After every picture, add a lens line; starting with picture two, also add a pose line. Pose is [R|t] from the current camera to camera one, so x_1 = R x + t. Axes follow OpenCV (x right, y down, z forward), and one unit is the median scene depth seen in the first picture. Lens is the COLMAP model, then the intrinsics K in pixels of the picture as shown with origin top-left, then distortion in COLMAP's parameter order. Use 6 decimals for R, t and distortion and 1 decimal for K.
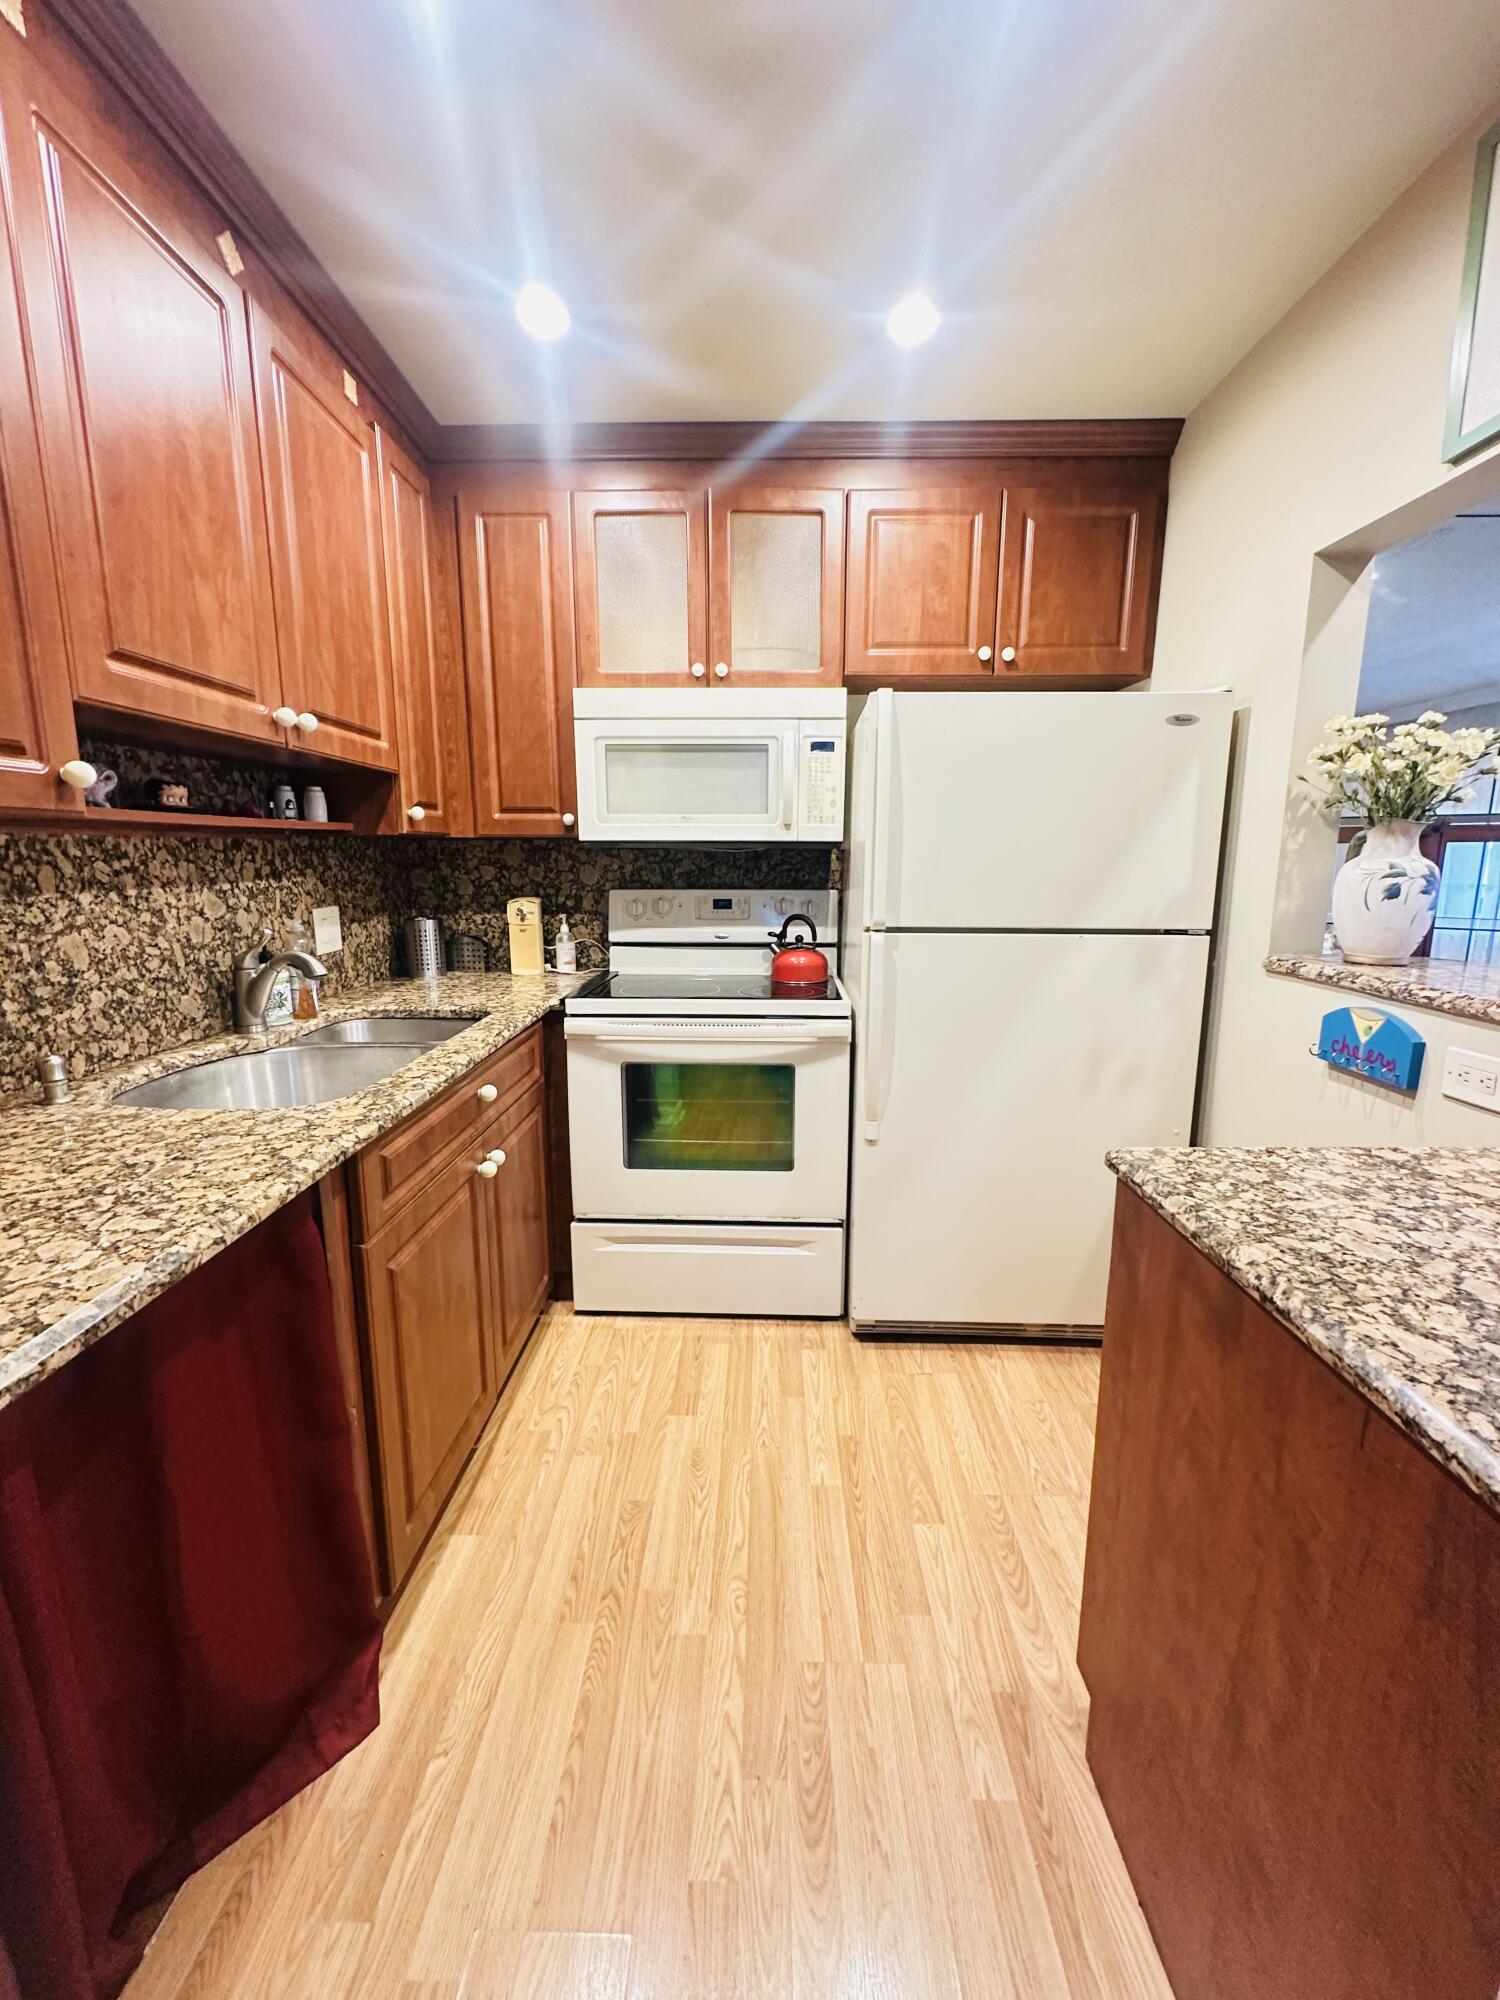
lens RADIAL K [[797.9, 0, 750.0], [0, 797.9, 1000.0], [0, 0, 1]] dist [-0.002392, 0.000735]
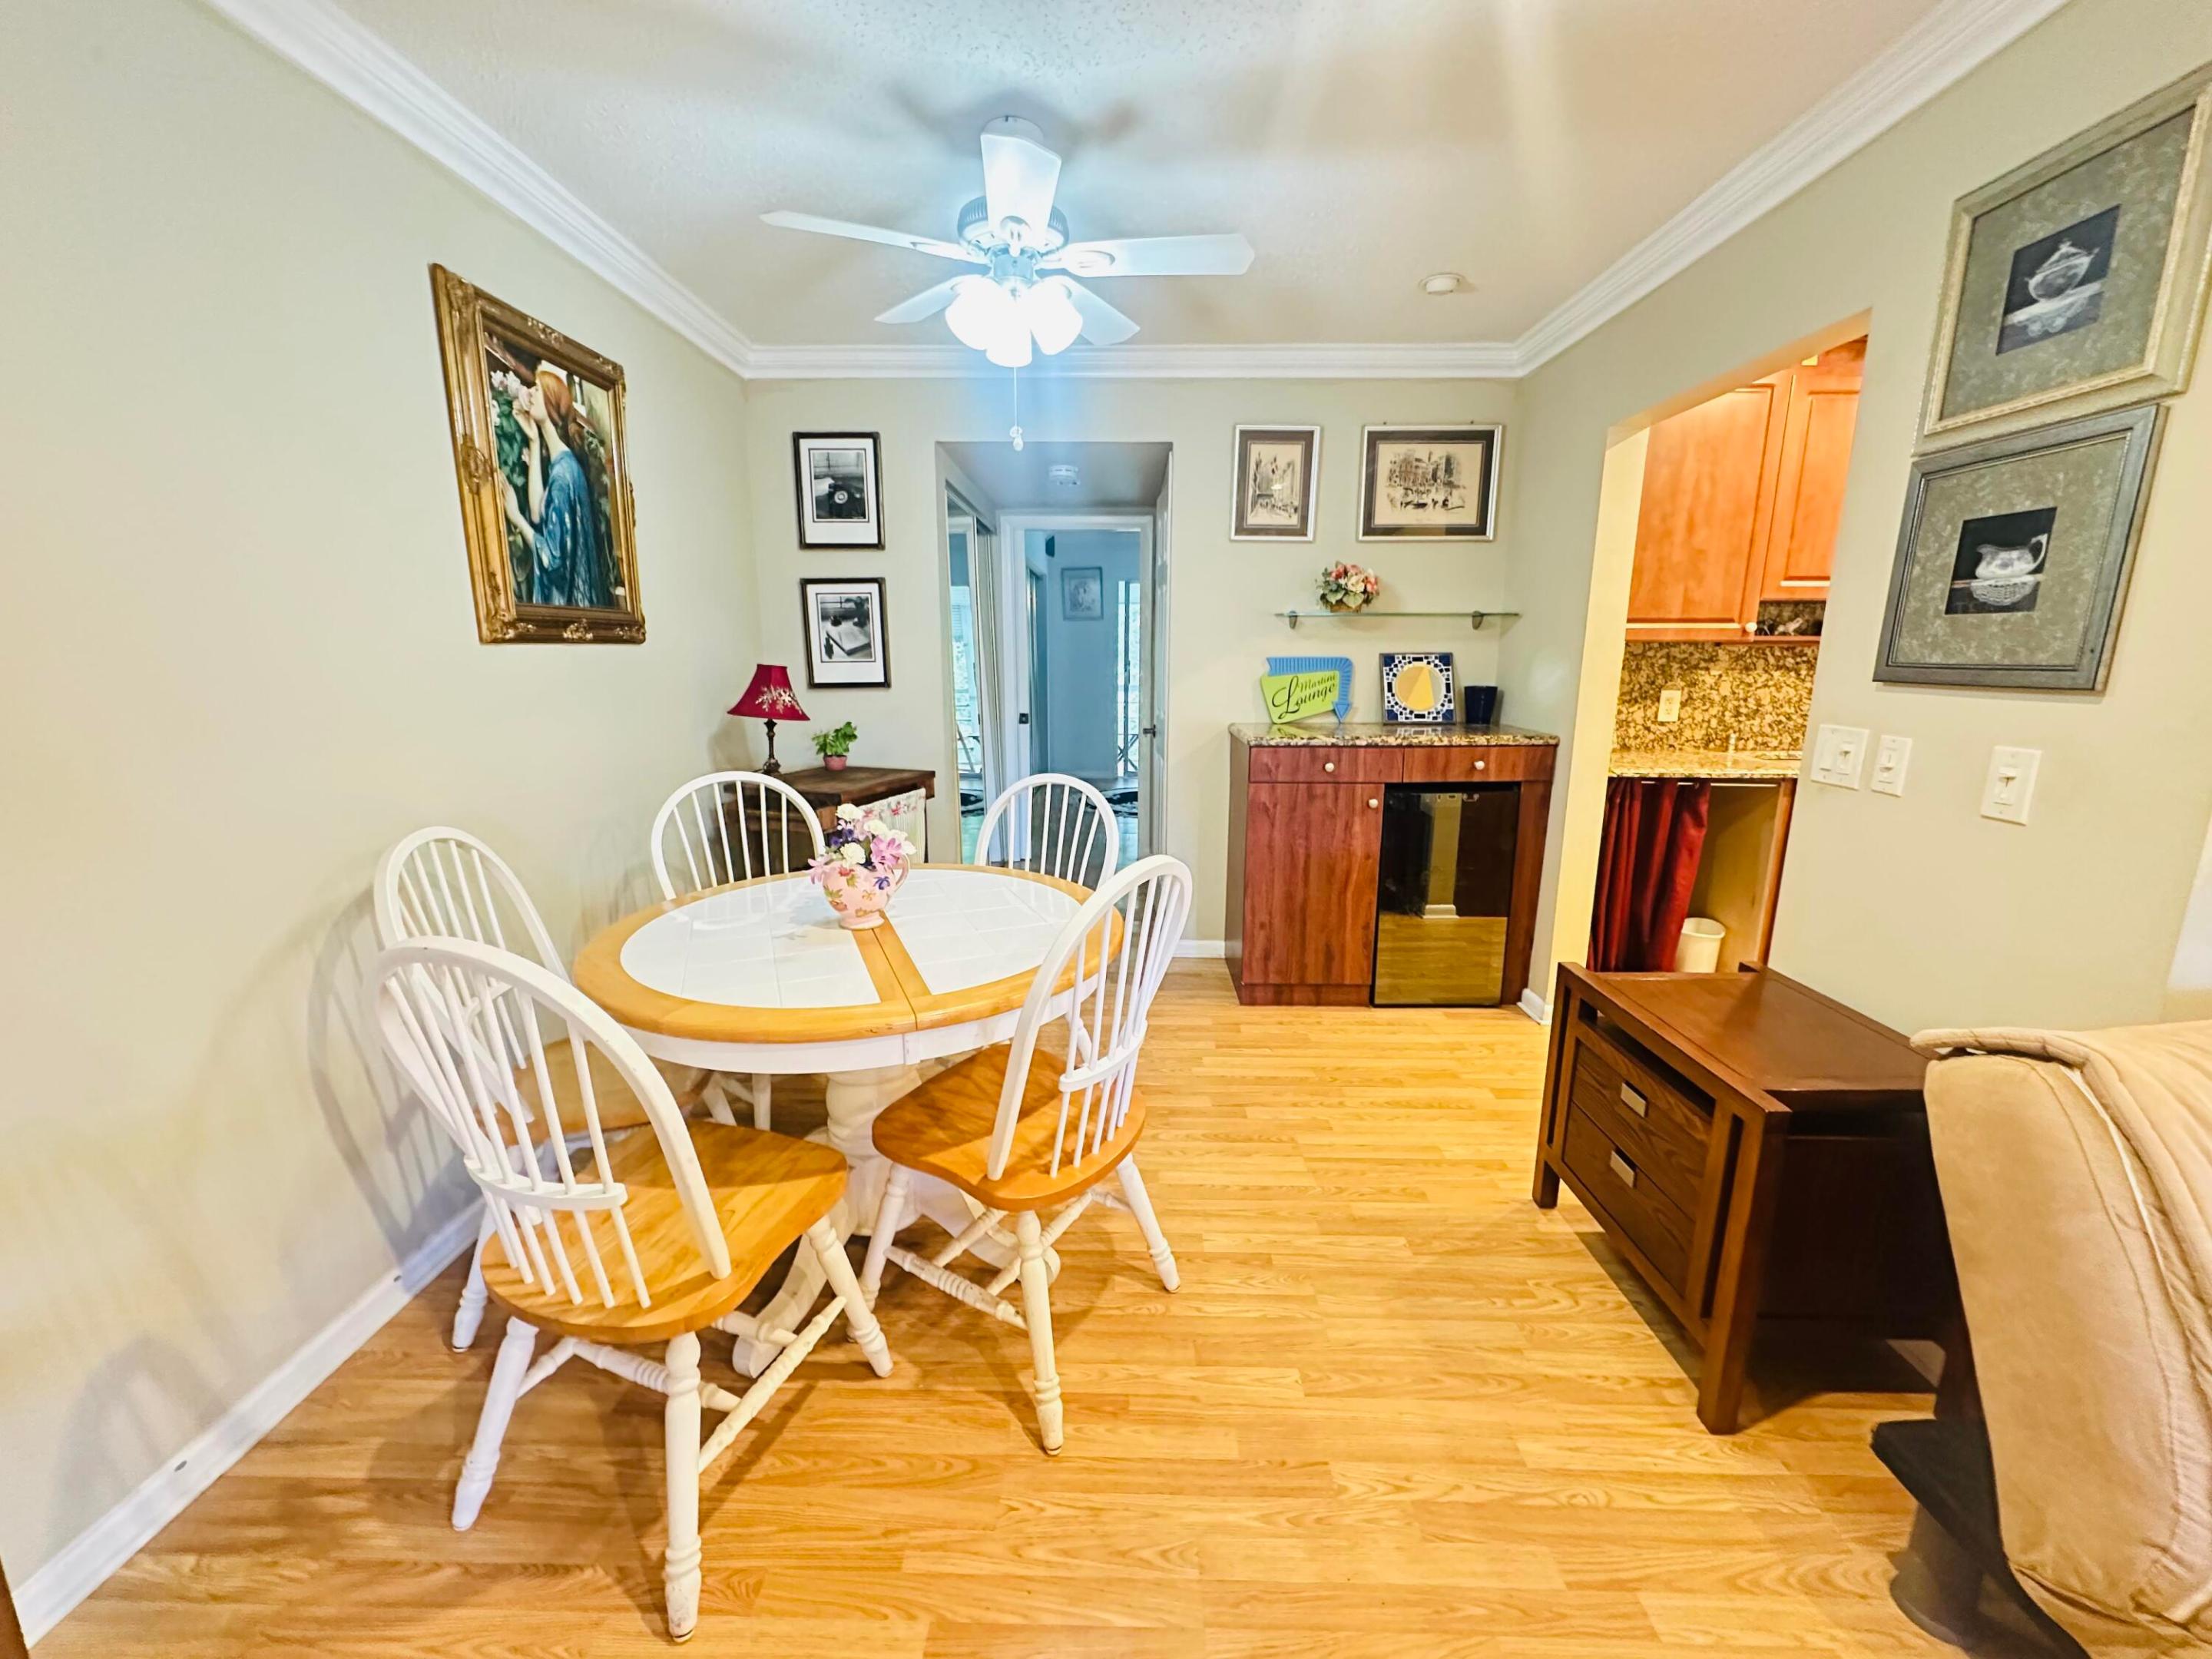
lens RADIAL K [[882.5, 0, 1106.0], [0, 882.5, 829.5], [0, 0, 1]] dist [-0.002392, 0.000735]
pose [[-0.004909, 0.201756, -0.979424, 1.210585], [-0.179514, 0.963347, 0.199344, 0.100317], [0.983743, 0.176799, 0.031488, -0.623636]]
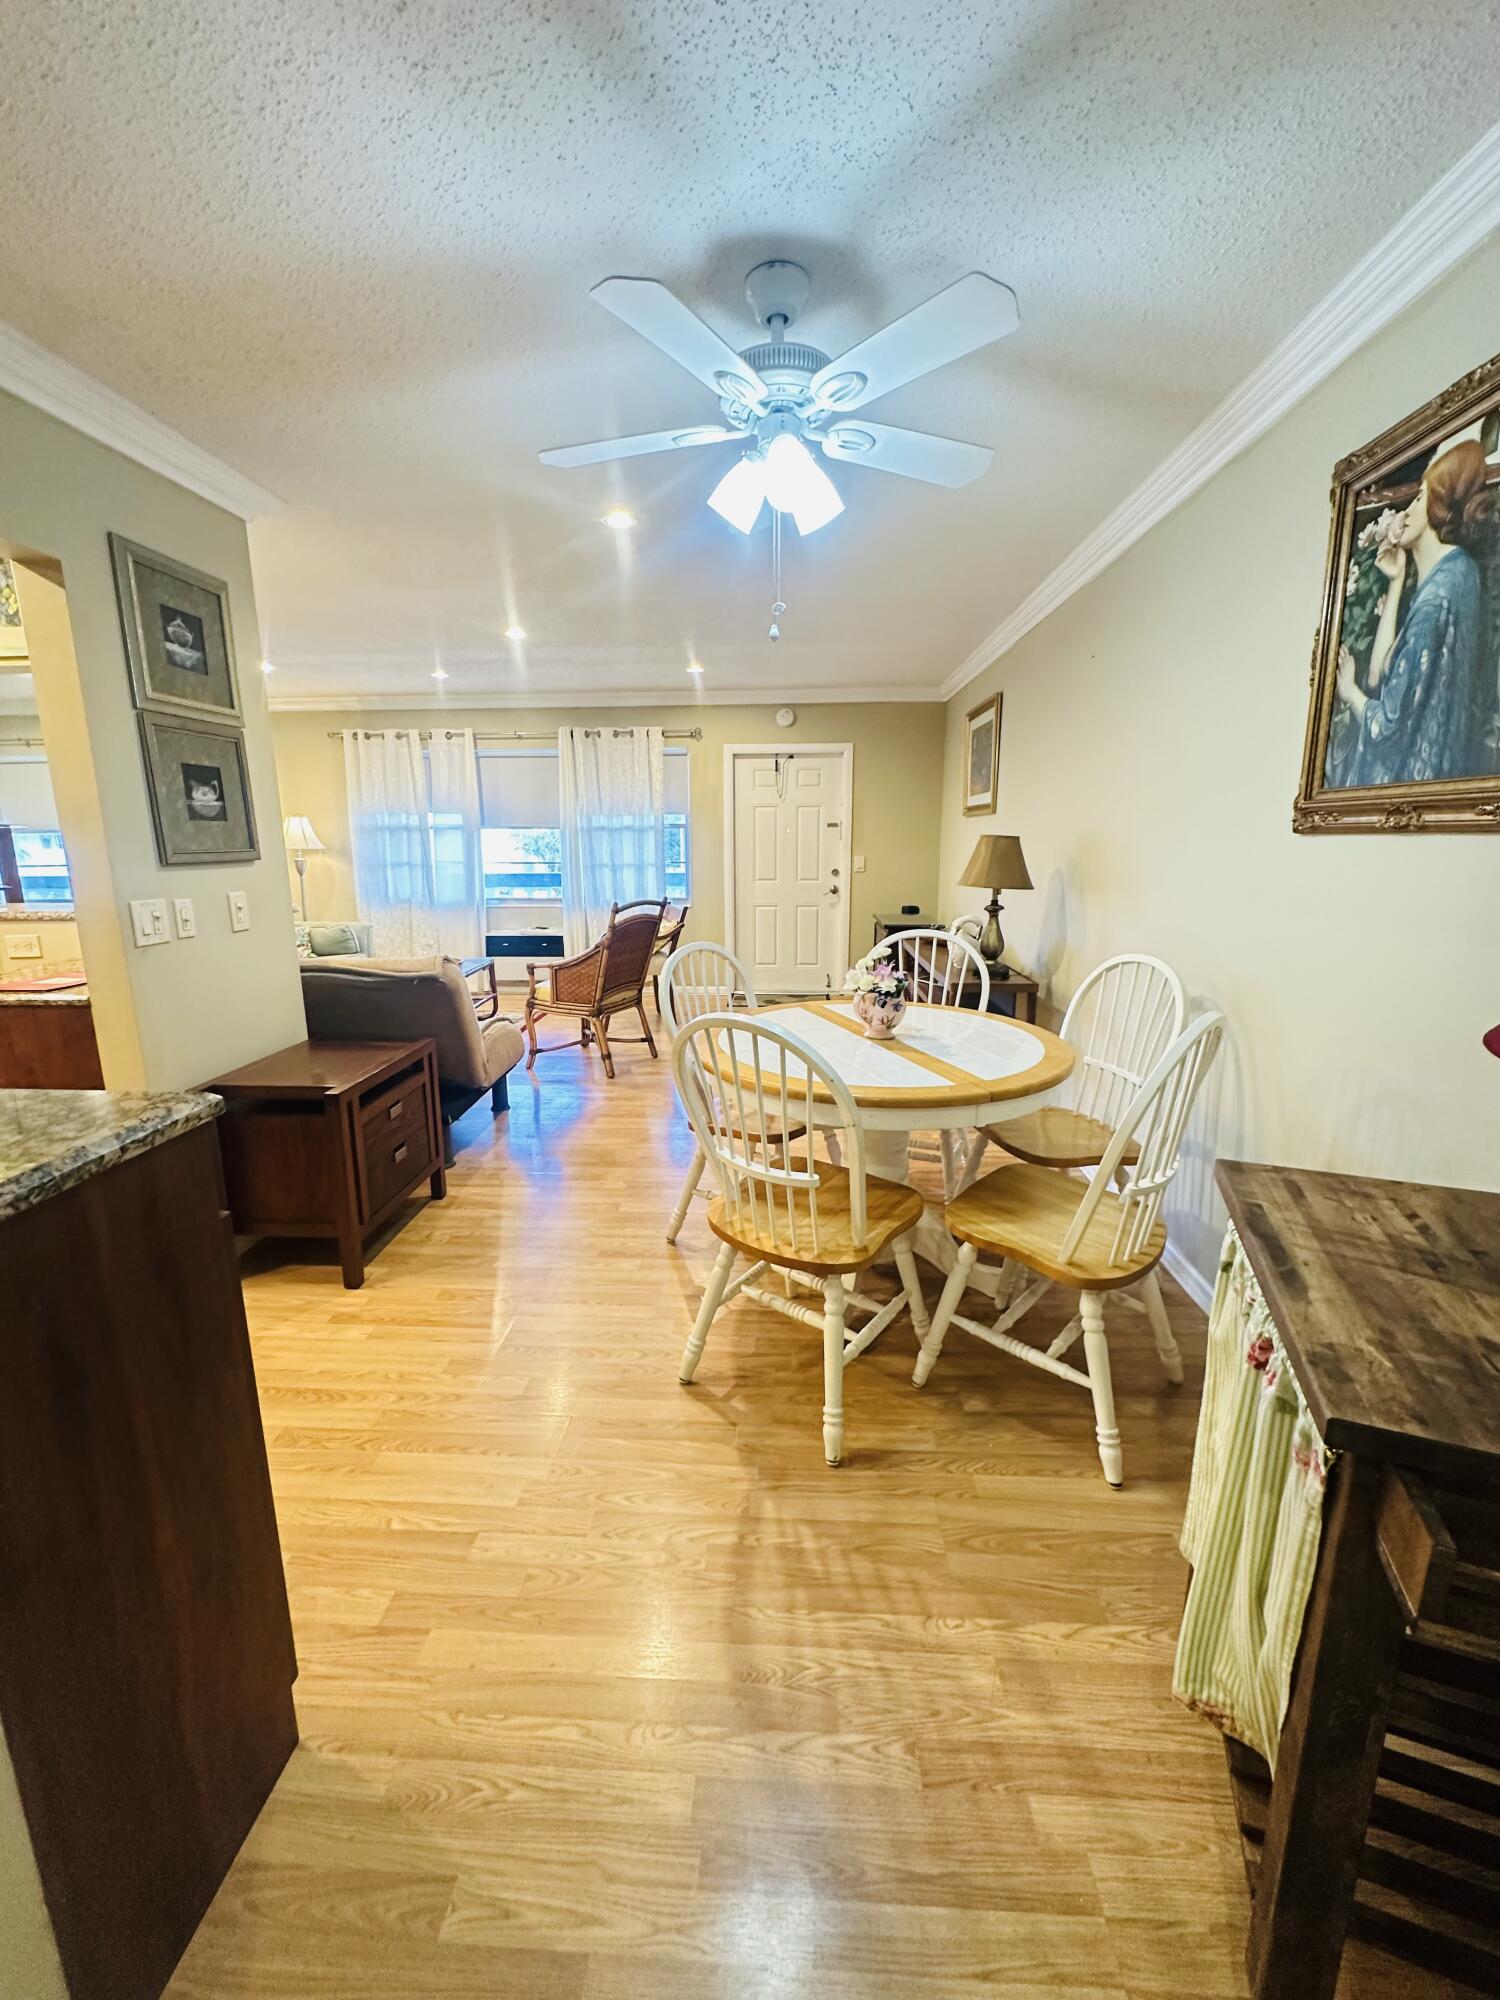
lens RADIAL K [[797.9, 0, 750.0], [0, 797.9, 1000.0], [0, 0, 1]] dist [-0.002392, 0.000735]
pose [[0.035551, -0.201877, 0.978765, -0.796942], [0.182136, 0.964291, 0.192276, 0.114712], [-0.982631, 0.171432, 0.071051, -0.732258]]
